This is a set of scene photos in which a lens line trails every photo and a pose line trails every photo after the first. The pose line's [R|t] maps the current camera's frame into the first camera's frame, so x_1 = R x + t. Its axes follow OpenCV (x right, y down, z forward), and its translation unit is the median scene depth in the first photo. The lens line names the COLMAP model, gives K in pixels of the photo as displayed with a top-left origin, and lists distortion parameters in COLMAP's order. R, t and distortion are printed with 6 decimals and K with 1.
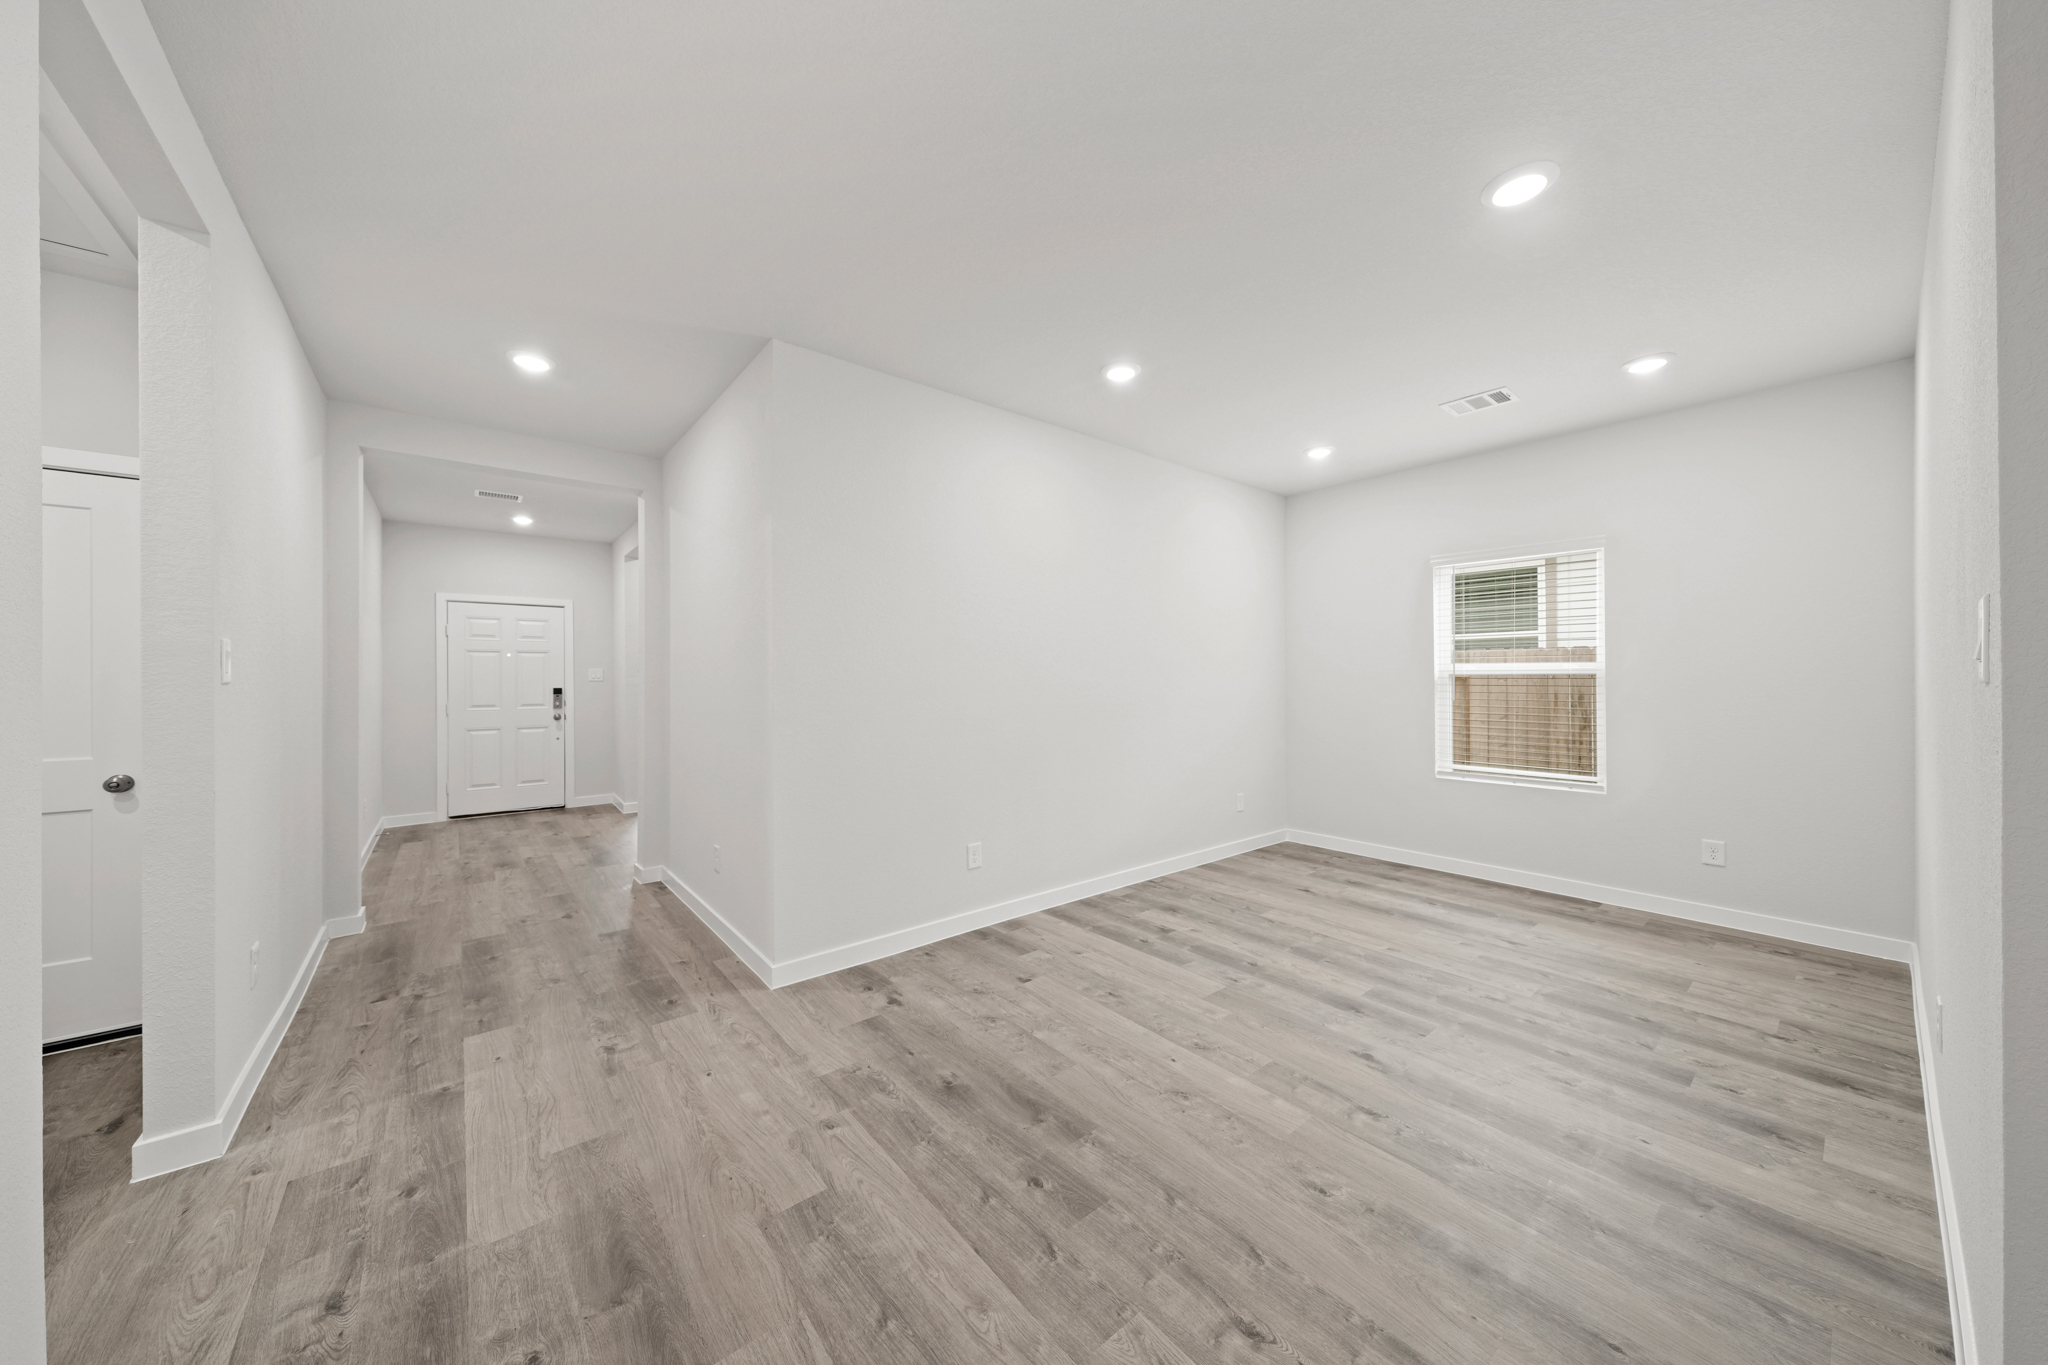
lens RADIAL K [[692.2, 0, 1010.2], [0, 692.2, 681.7], [0, 0, 1]] dist [0.014981, 0.000207]
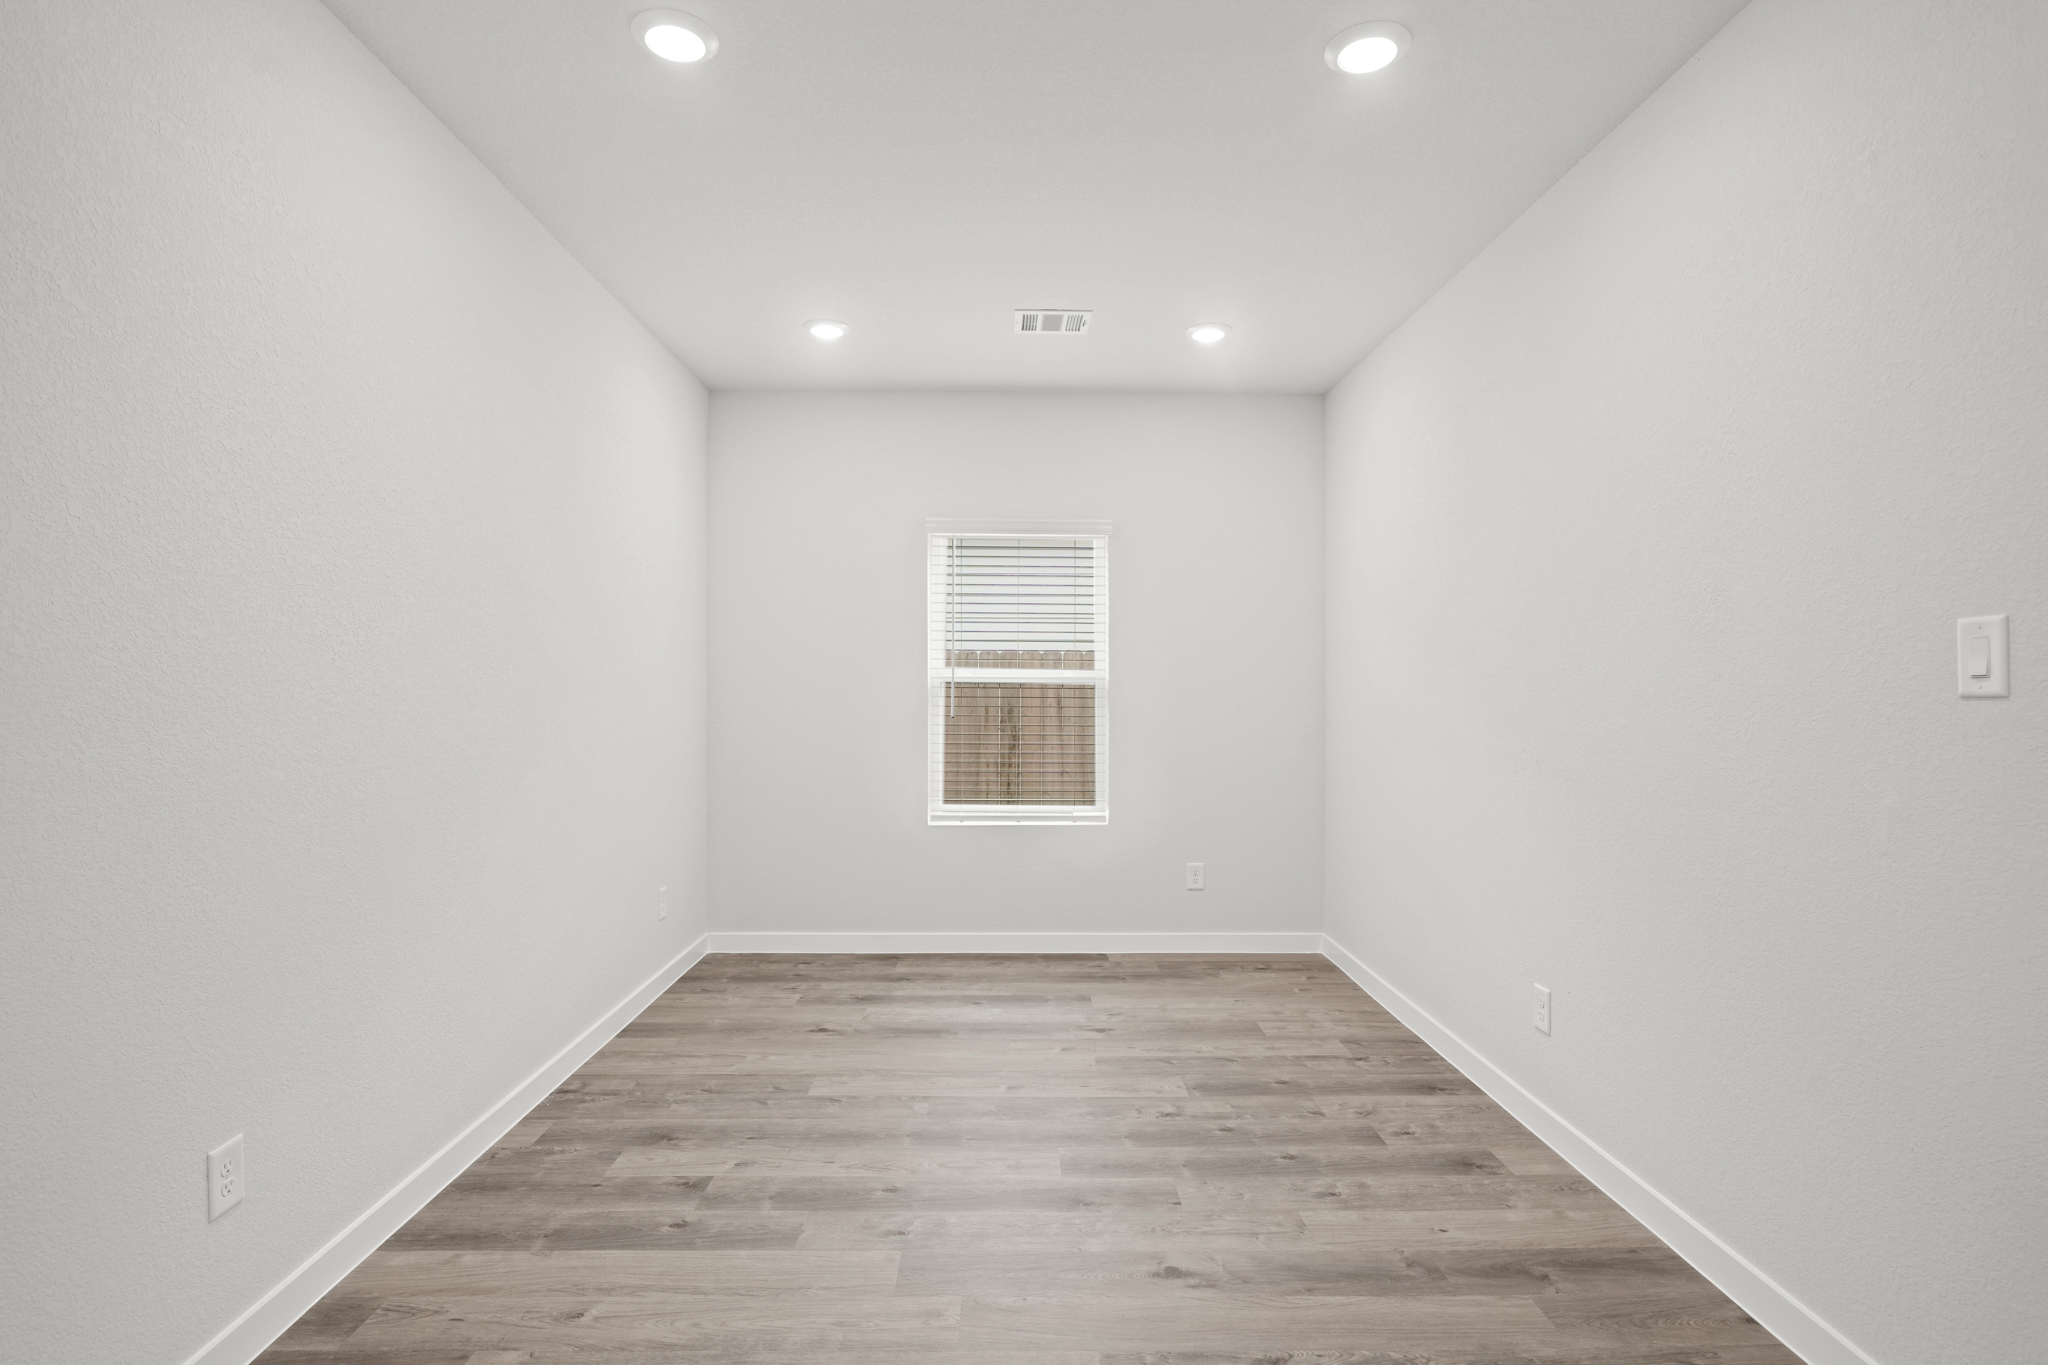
lens RADIAL K [[1028.9, 0, 1035.3], [0, 1028.9, 681.7], [0, 0, 1]] dist [-0.002218, -0.001203]
pose [[0.614296, 0.008286, 0.789032, -0.202859], [-0.001165, 0.999953, -0.009594, -0.001103], [-0.789075, 0.004974, 0.614277, 0.319273]]
